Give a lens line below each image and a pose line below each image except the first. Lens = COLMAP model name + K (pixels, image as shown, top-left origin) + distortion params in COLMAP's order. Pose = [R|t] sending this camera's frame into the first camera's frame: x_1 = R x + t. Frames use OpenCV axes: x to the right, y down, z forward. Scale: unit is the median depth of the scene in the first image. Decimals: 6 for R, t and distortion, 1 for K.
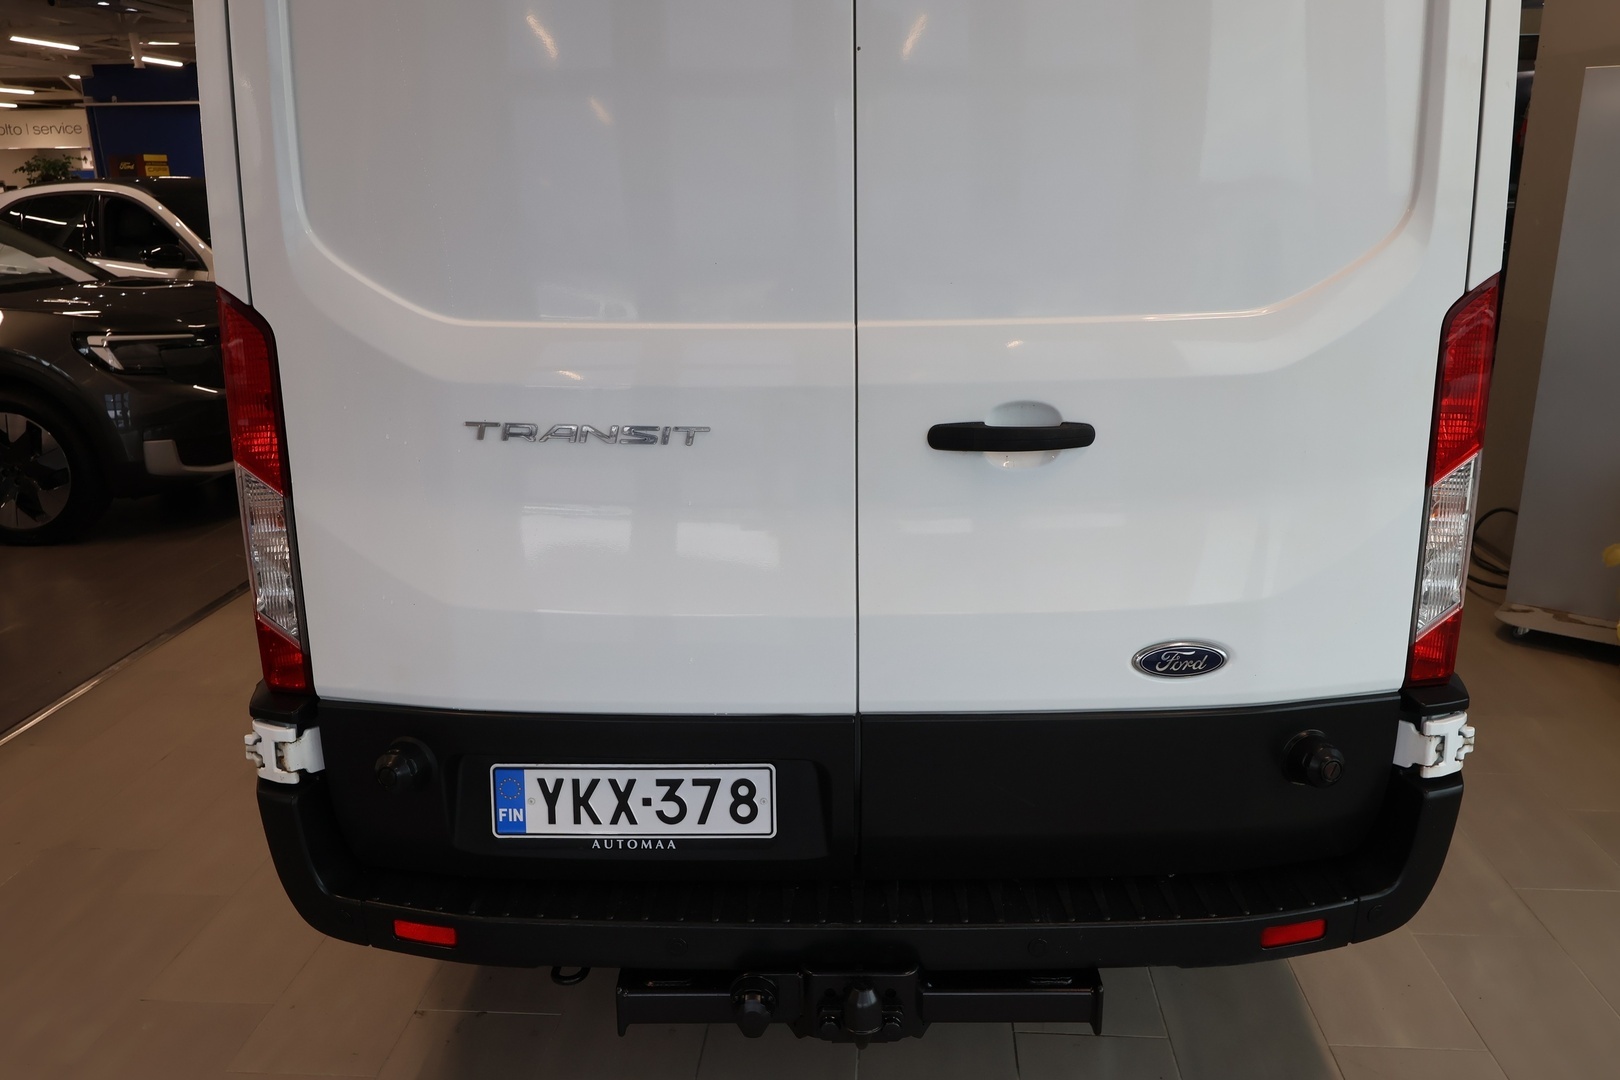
lens RADIAL K [[1260.4, 0, 810.9], [0, 1260.4, 543.0], [0, 0, 1]] dist [0.014806, -0.038661]
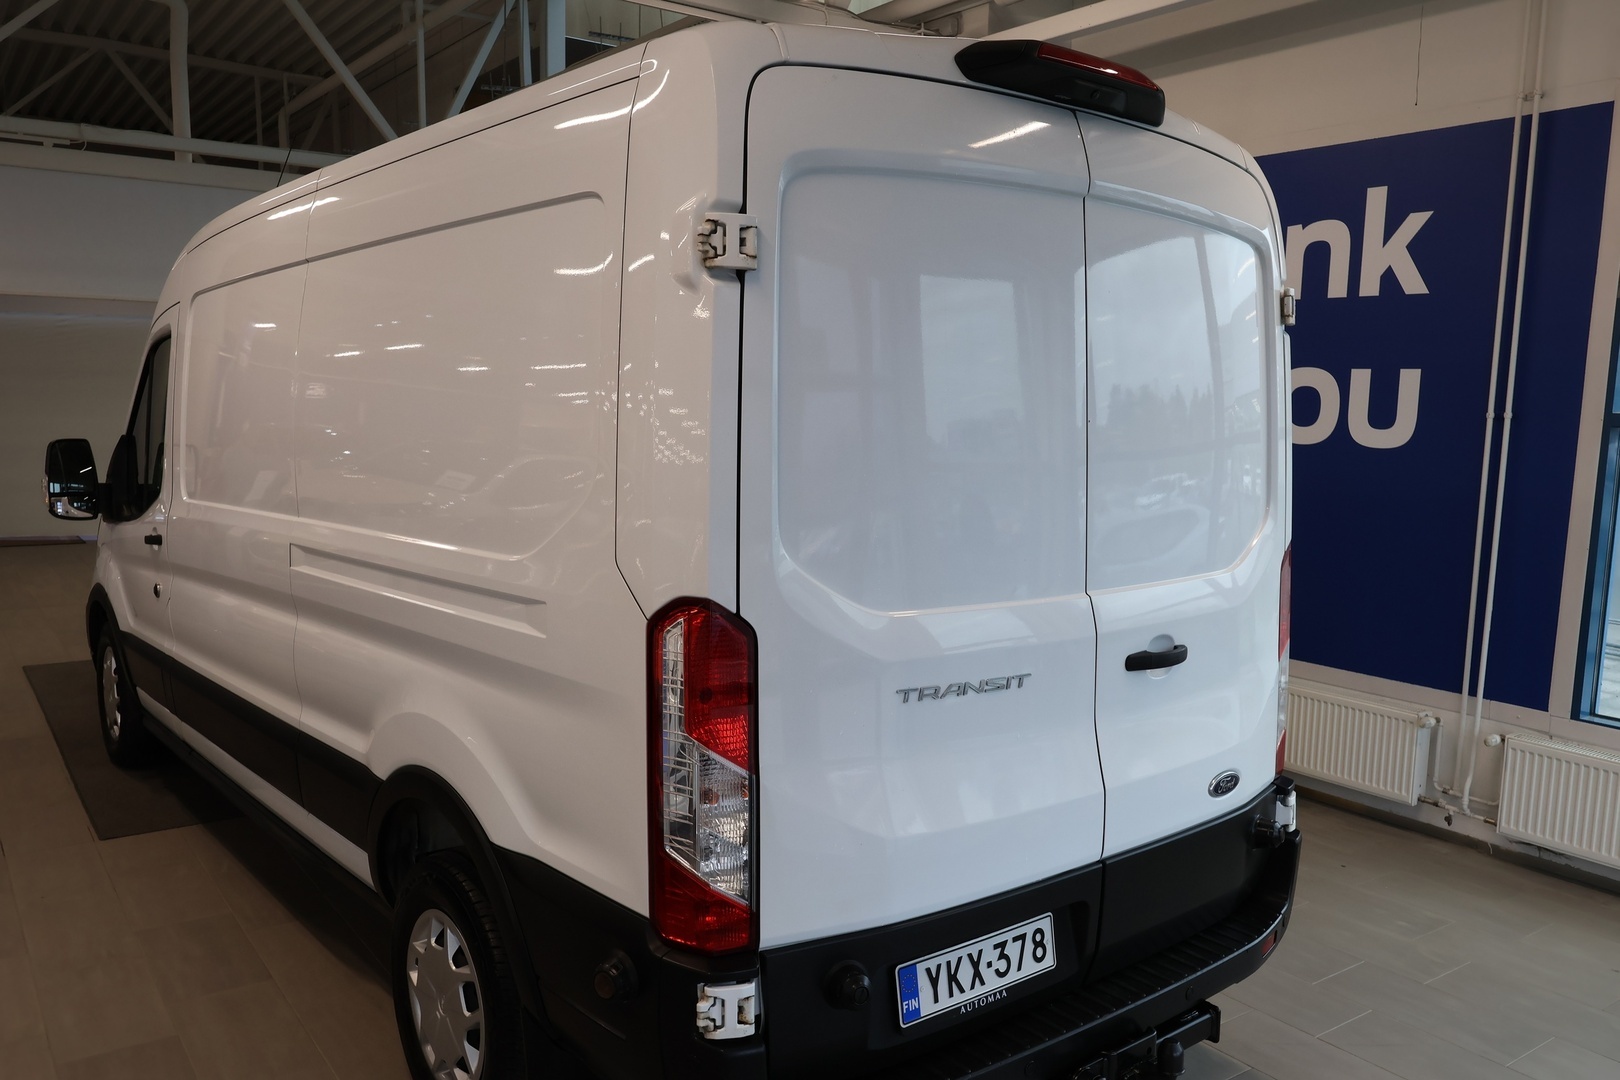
lens RADIAL K [[1260.4, 0, 810.9], [0, 1260.4, 543.0], [0, 0, 1]] dist [0.014806, -0.038661]
pose [[0.763543, -0.044553, 0.644218, -1.095524], [0.143042, 0.984503, -0.101450, -0.118656], [-0.629715, 0.169611, 0.758084, 0.051424]]
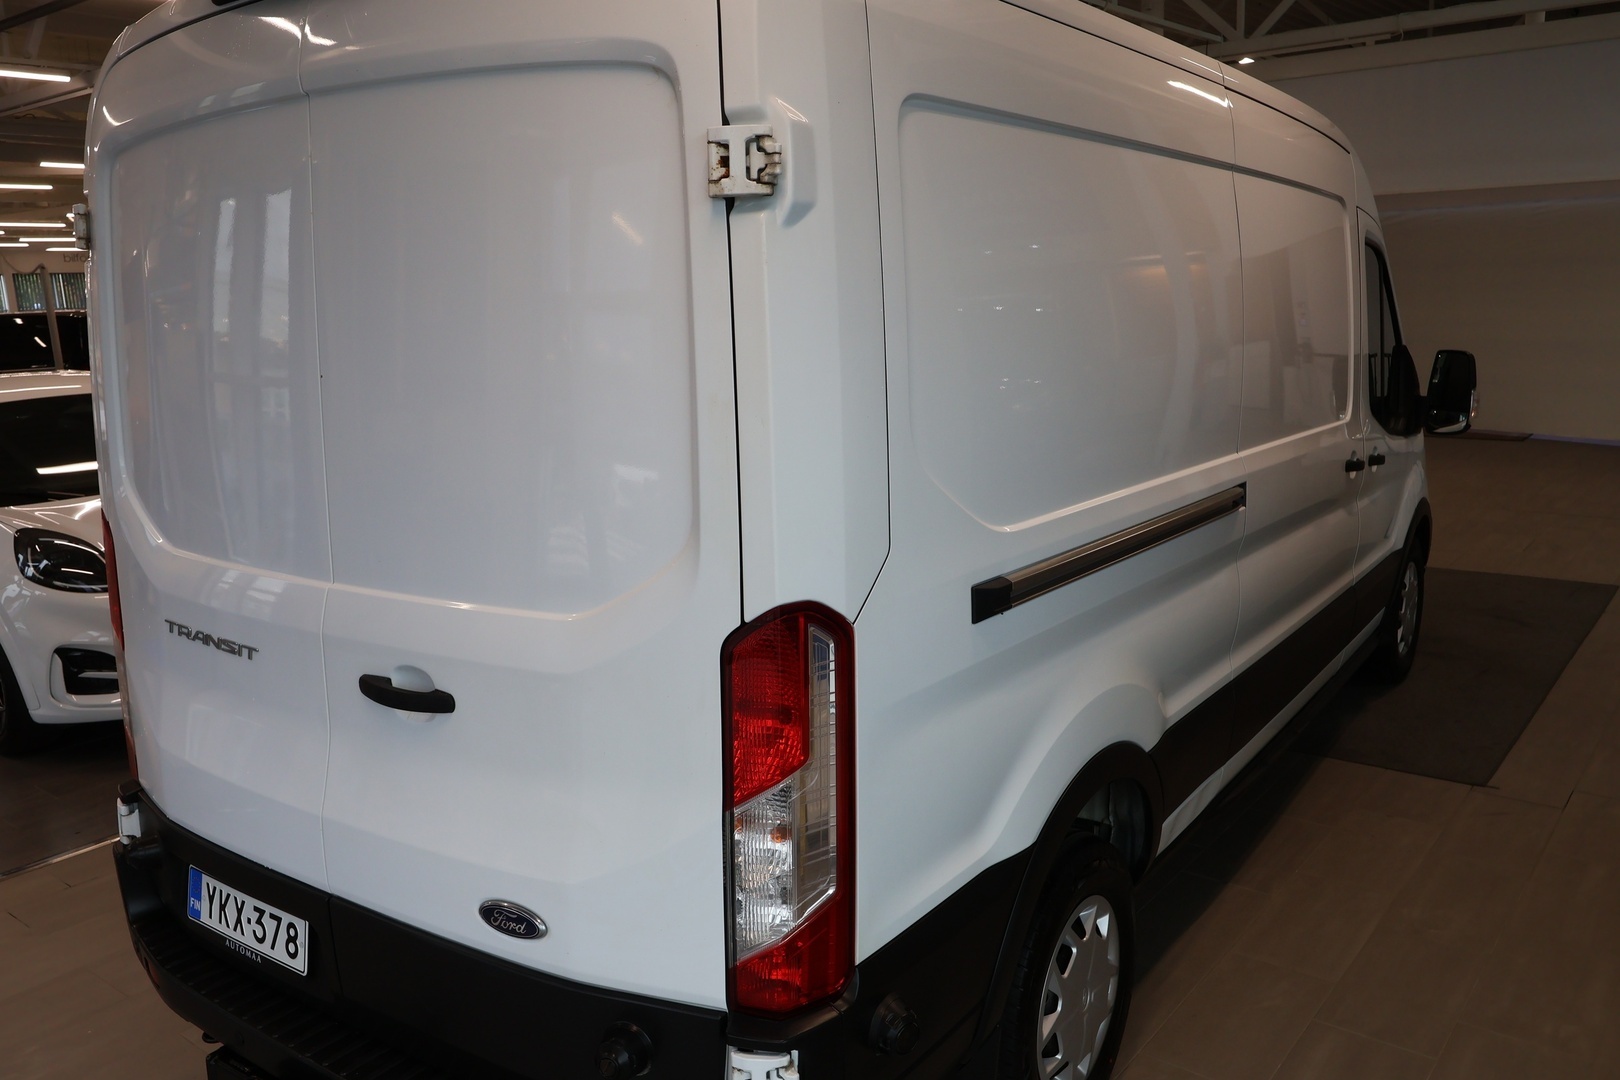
lens RADIAL K [[1260.4, 0, 810.9], [0, 1260.4, 543.0], [0, 0, 1]] dist [0.014806, -0.038661]
pose [[0.830087, 0.099517, -0.548682, 1.031259], [-0.130951, 0.991219, -0.018331, -0.234763], [0.542040, 0.087066, 0.835830, 0.190141]]
